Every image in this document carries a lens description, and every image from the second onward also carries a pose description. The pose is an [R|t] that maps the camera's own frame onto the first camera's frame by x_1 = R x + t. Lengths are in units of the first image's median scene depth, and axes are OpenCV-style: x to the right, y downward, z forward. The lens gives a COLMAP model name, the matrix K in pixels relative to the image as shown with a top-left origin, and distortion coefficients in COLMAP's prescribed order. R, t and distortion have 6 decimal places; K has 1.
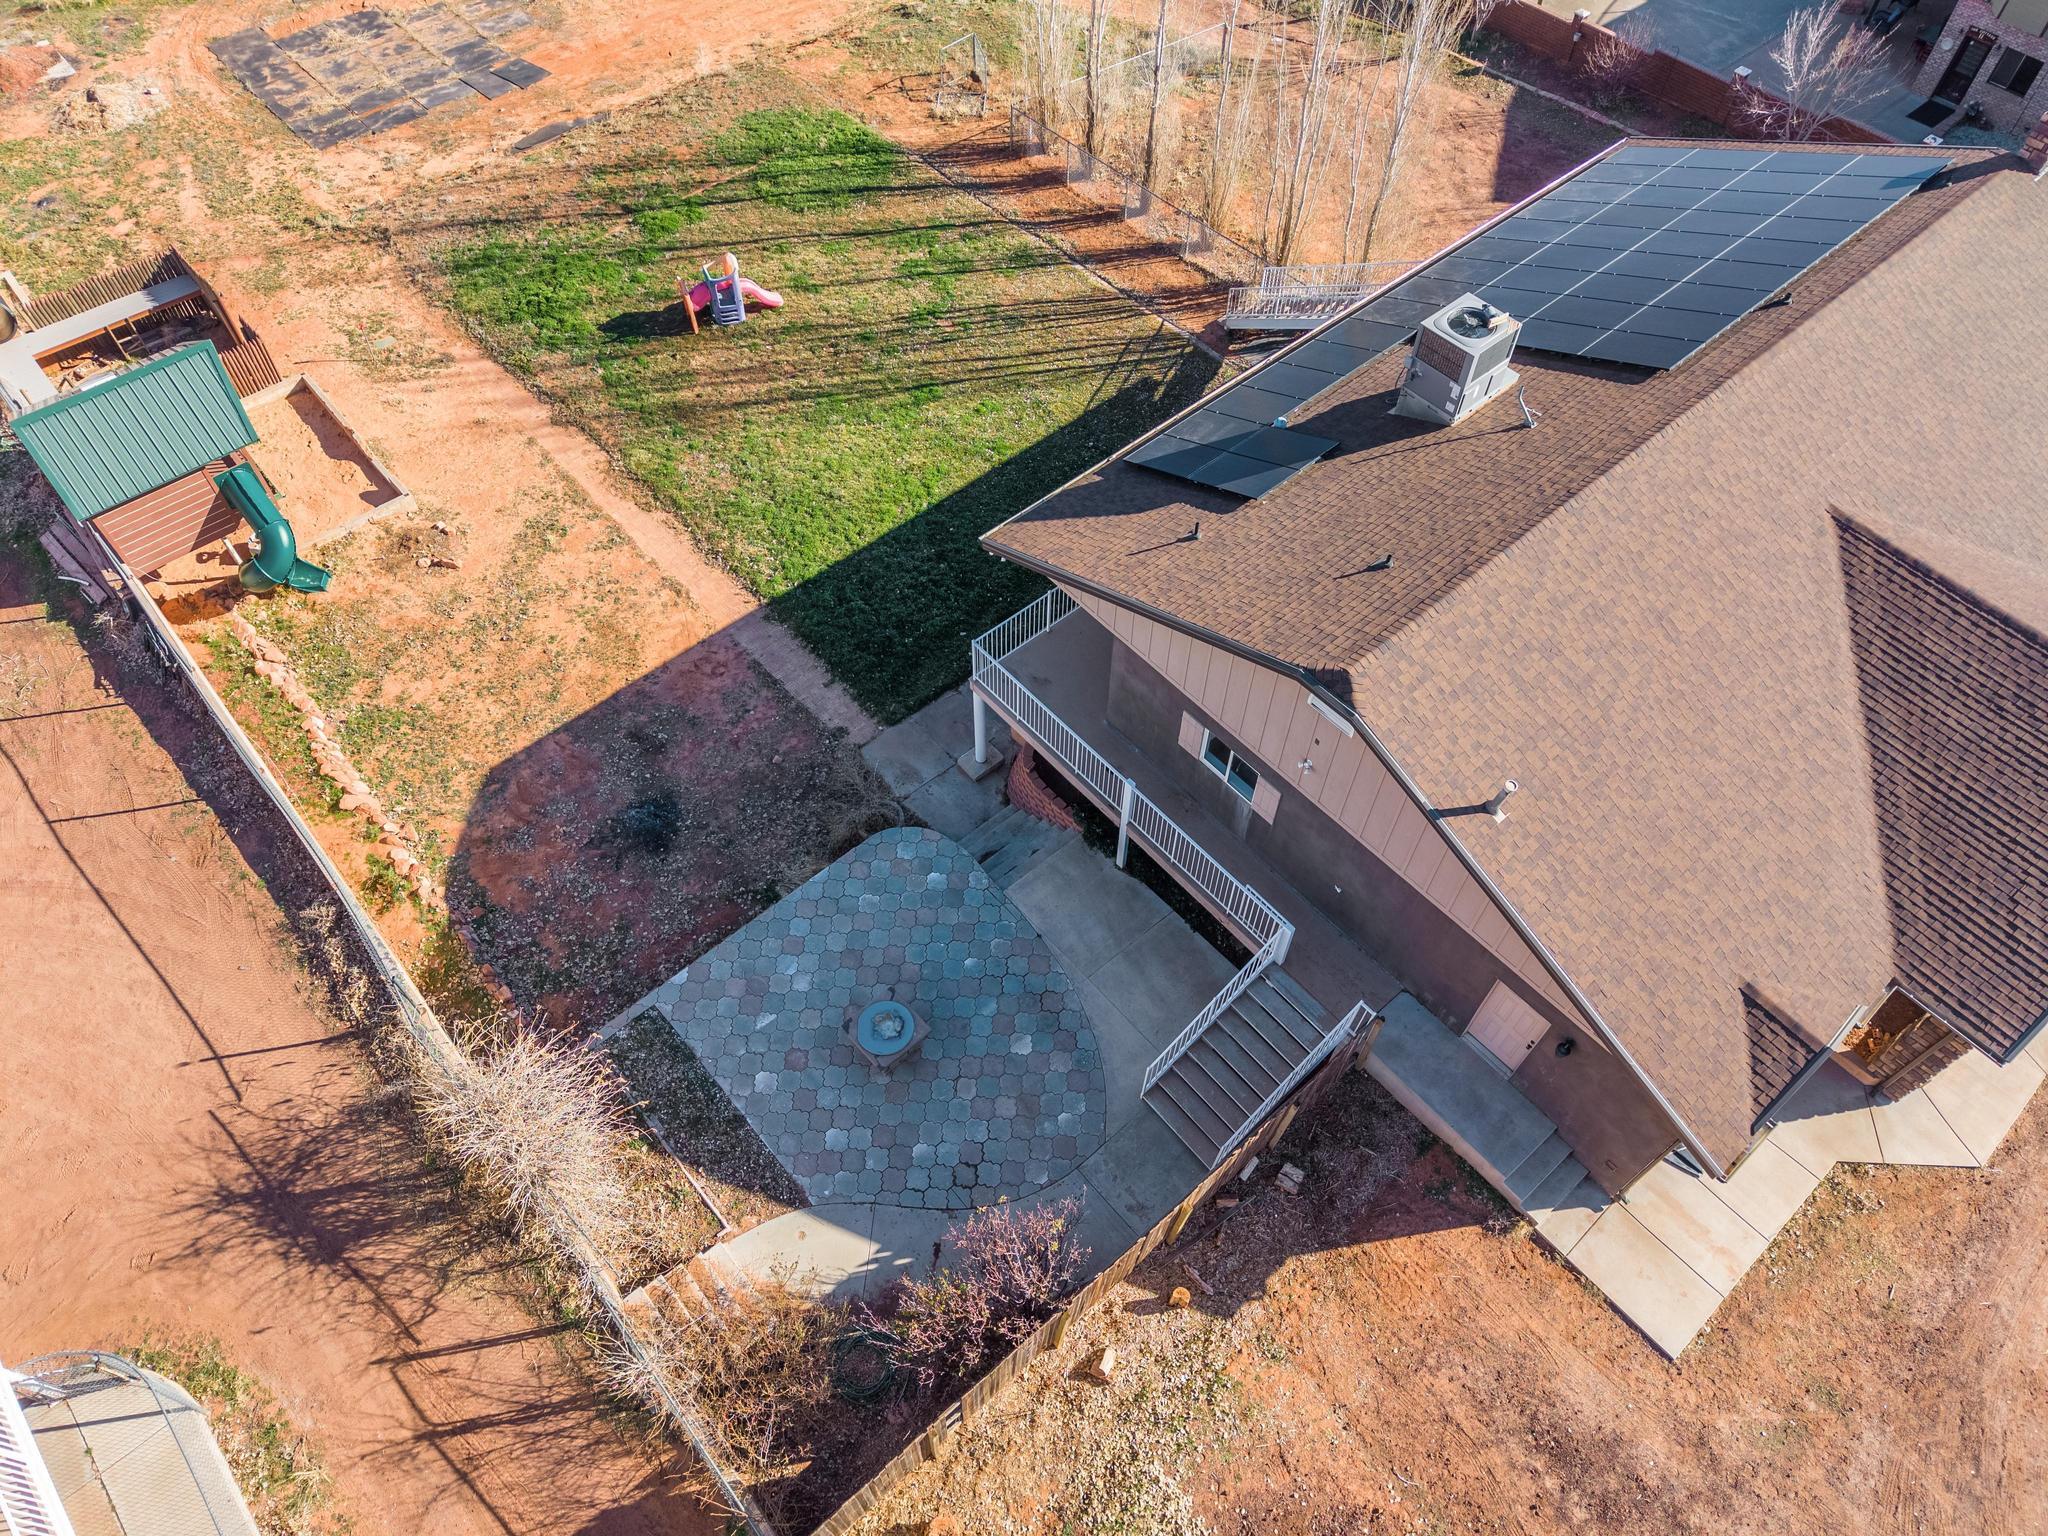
lens RADIAL K [[1416.5, 0, 1022.8], [0, 1416.5, 767.6], [0, 0, 1]] dist [0.029261, -0.045533]
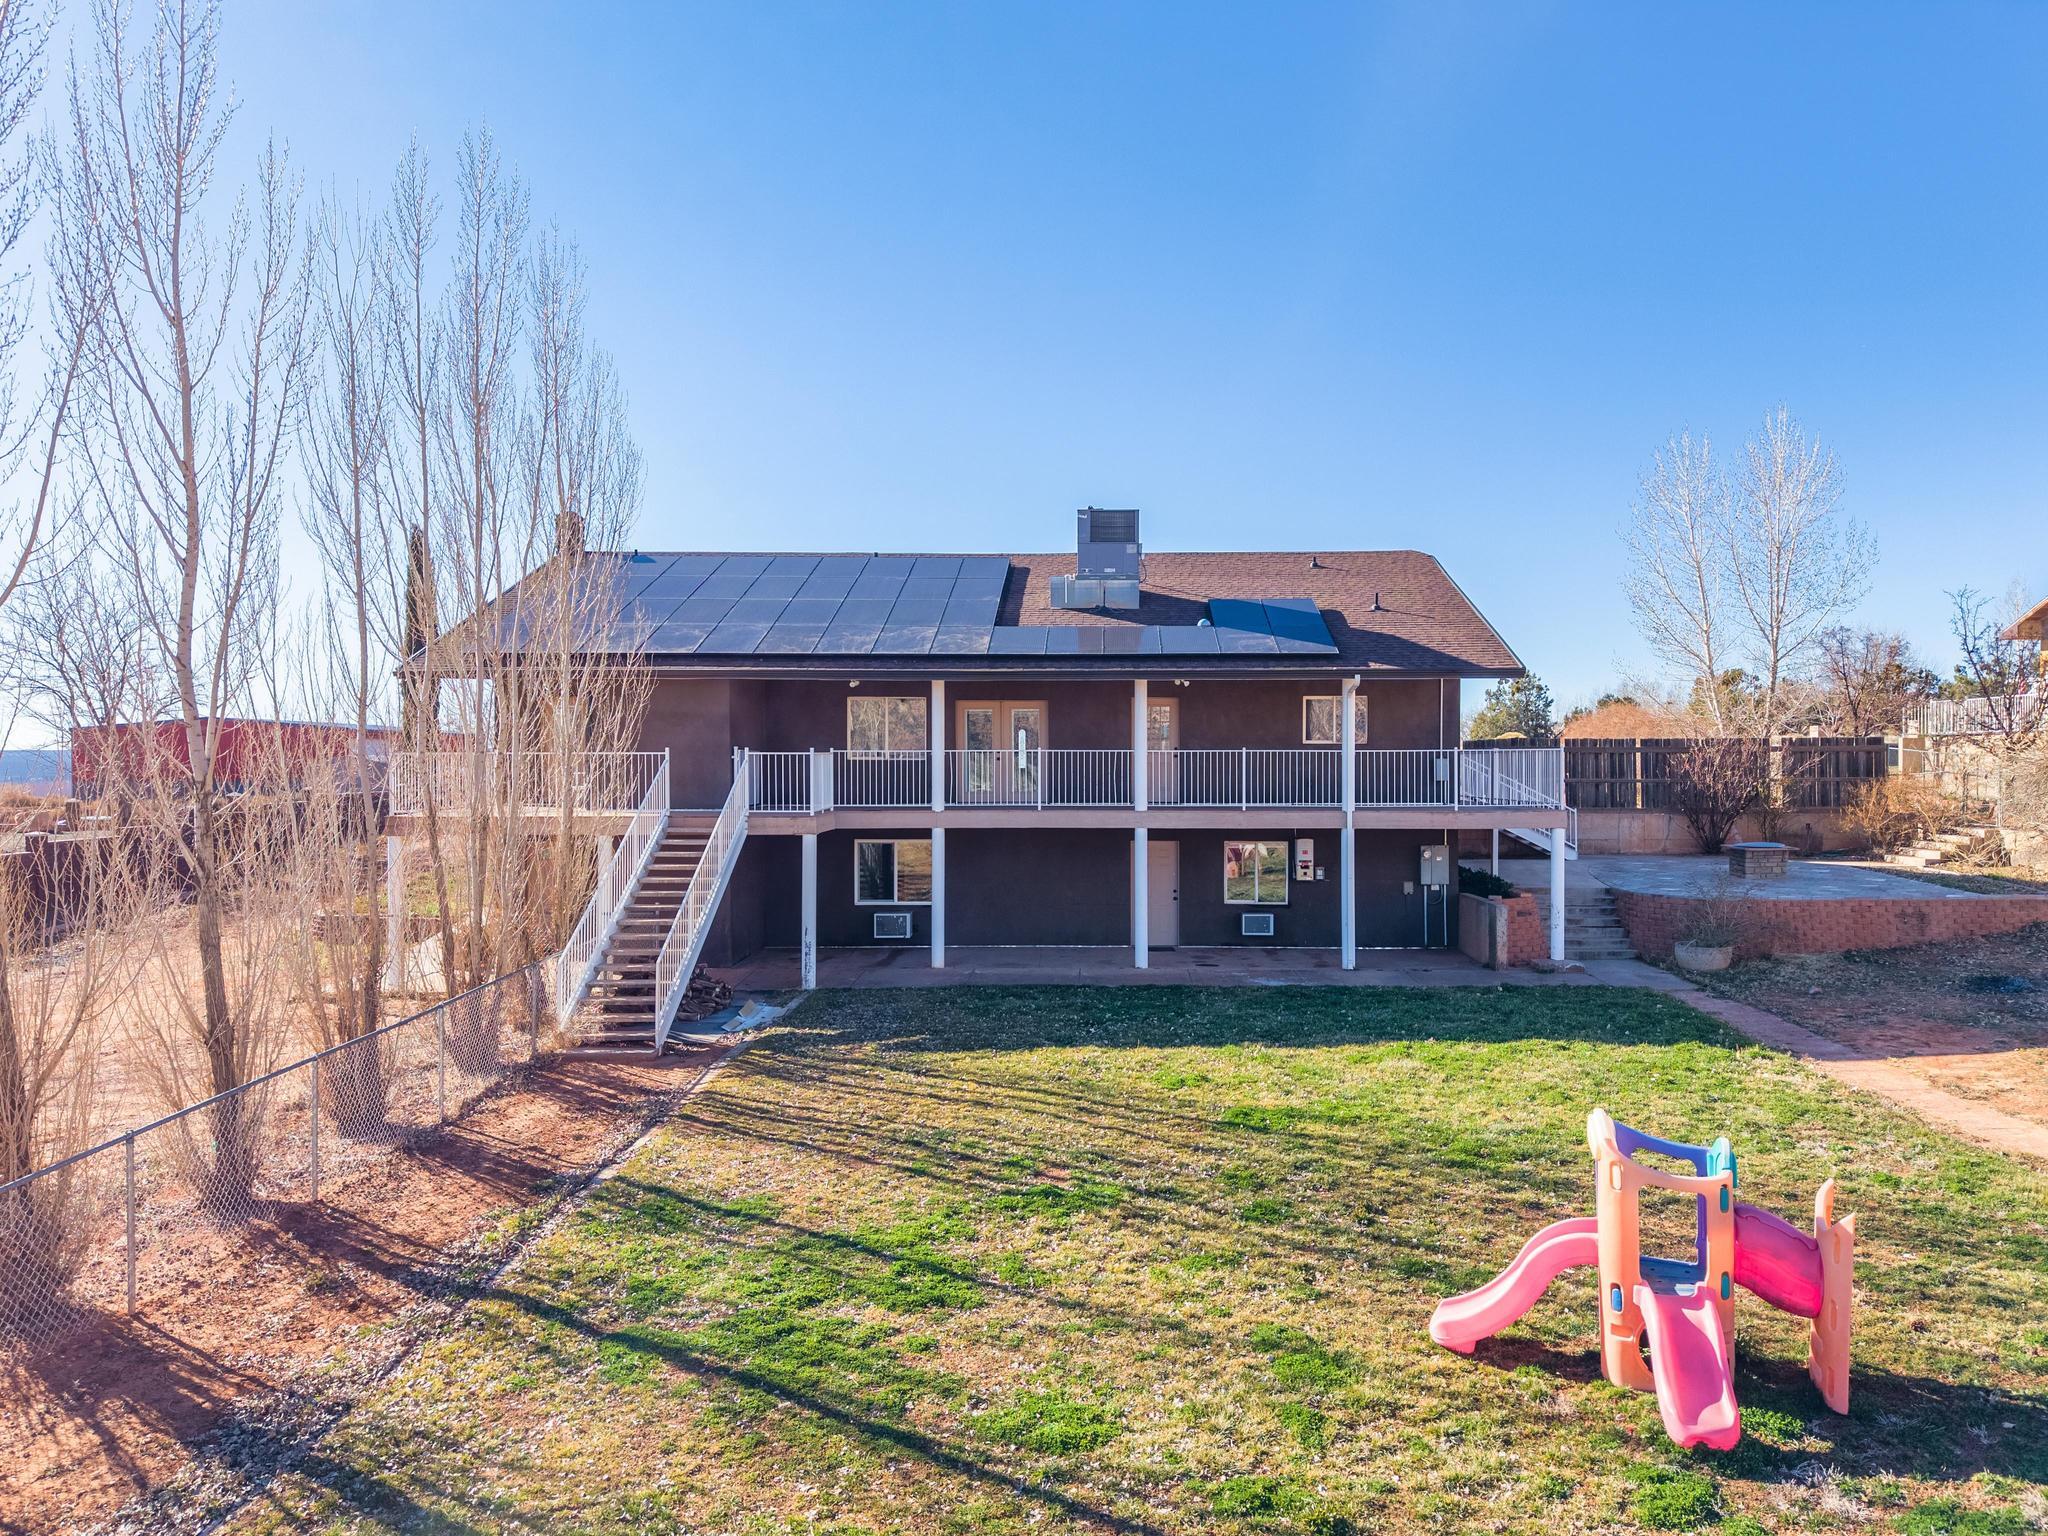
lens RADIAL K [[1394.1, 0, 1092.8], [0, 1394.1, 788.4], [0, 0, 1]] dist [-0.003836, -0.002921]
pose [[-0.755291, -0.015123, 0.655215, -0.272574], [0.532270, 0.569147, 0.626705, -0.547541], [-0.382392, 0.822097, -0.421822, 0.997067]]
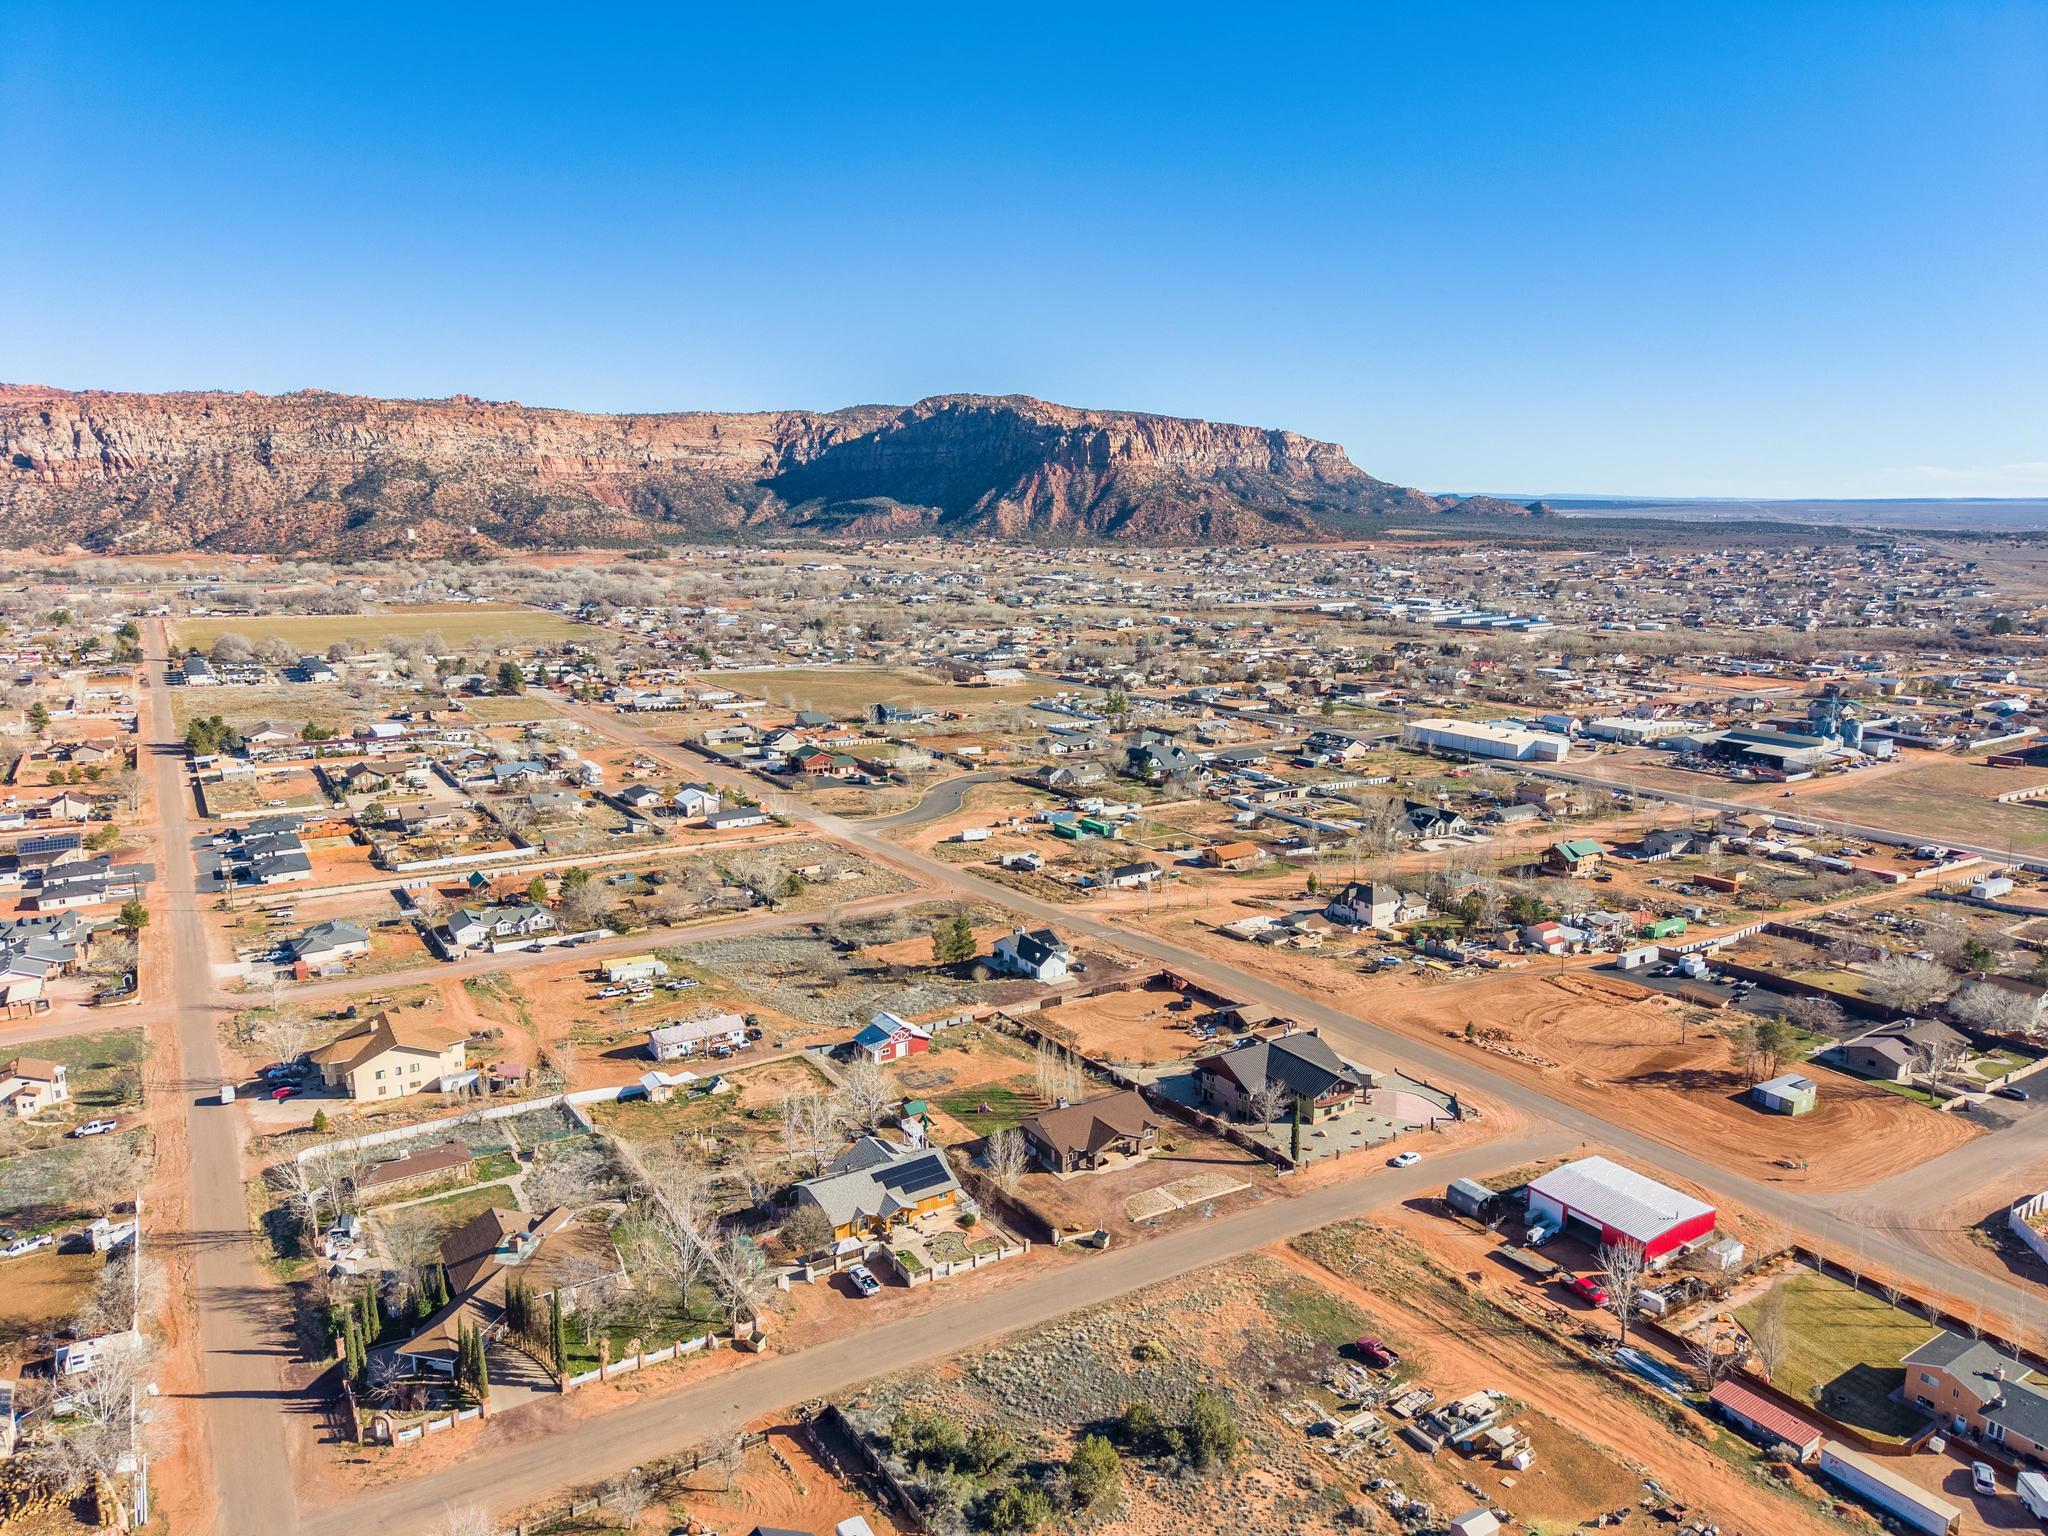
lens RADIAL K [[1367.7, 0, 1022.0], [0, 1367.7, 769.3], [0, 0, 1]] dist [0.034177, -0.038087]
pose [[0.988873, 0.021280, -0.147235, 0.814817], [-0.116366, 0.727244, -0.676443, 2.627932], [0.092681, 0.686049, 0.721628, -4.361325]]
